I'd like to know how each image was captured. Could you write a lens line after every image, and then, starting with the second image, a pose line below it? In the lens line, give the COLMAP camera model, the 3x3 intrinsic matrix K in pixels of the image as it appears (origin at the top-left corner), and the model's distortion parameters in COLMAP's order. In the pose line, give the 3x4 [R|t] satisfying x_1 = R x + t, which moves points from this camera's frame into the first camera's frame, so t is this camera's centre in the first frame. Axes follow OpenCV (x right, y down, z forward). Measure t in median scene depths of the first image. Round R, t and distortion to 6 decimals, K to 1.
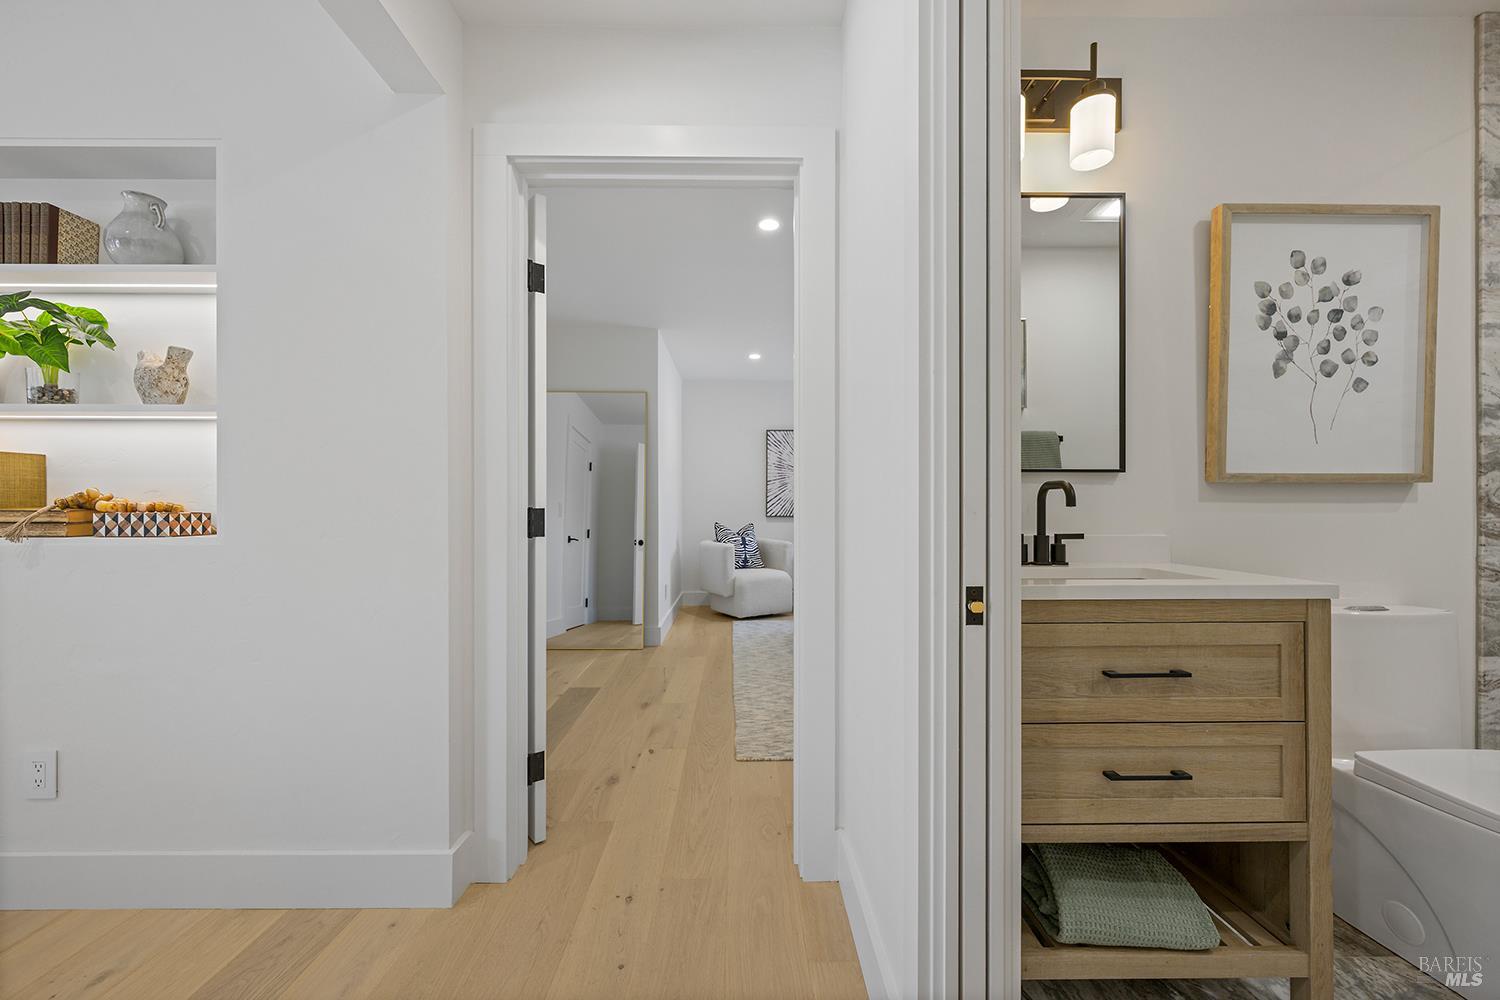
lens RADIAL K [[607.1, 0, 748.5], [0, 607.1, 508.8], [0, 0, 1]] dist [-0.000845, 0.000427]
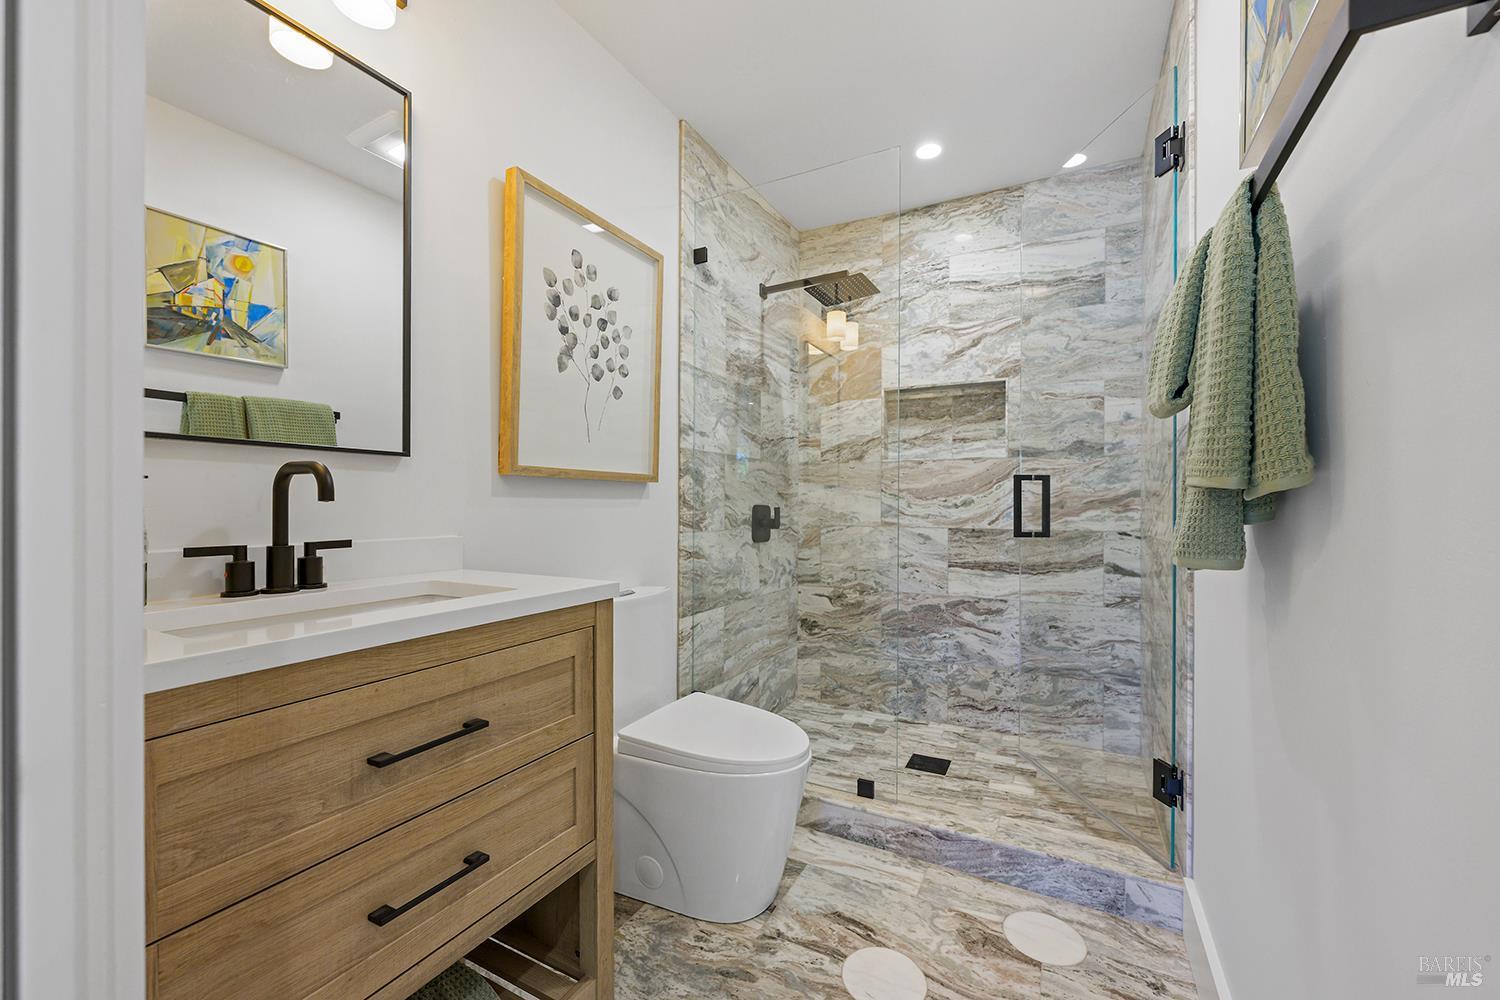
lens RADIAL K [[607.1, 0, 748.5], [0, 607.1, 508.8], [0, 0, 1]] dist [-0.000845, 0.000427]
pose [[0.498267, -0.005264, 0.867008, 0.166277], [-0.006463, 0.999931, 0.009786, -0.004257], [-0.866999, -0.010479, 0.498199, 0.242675]]
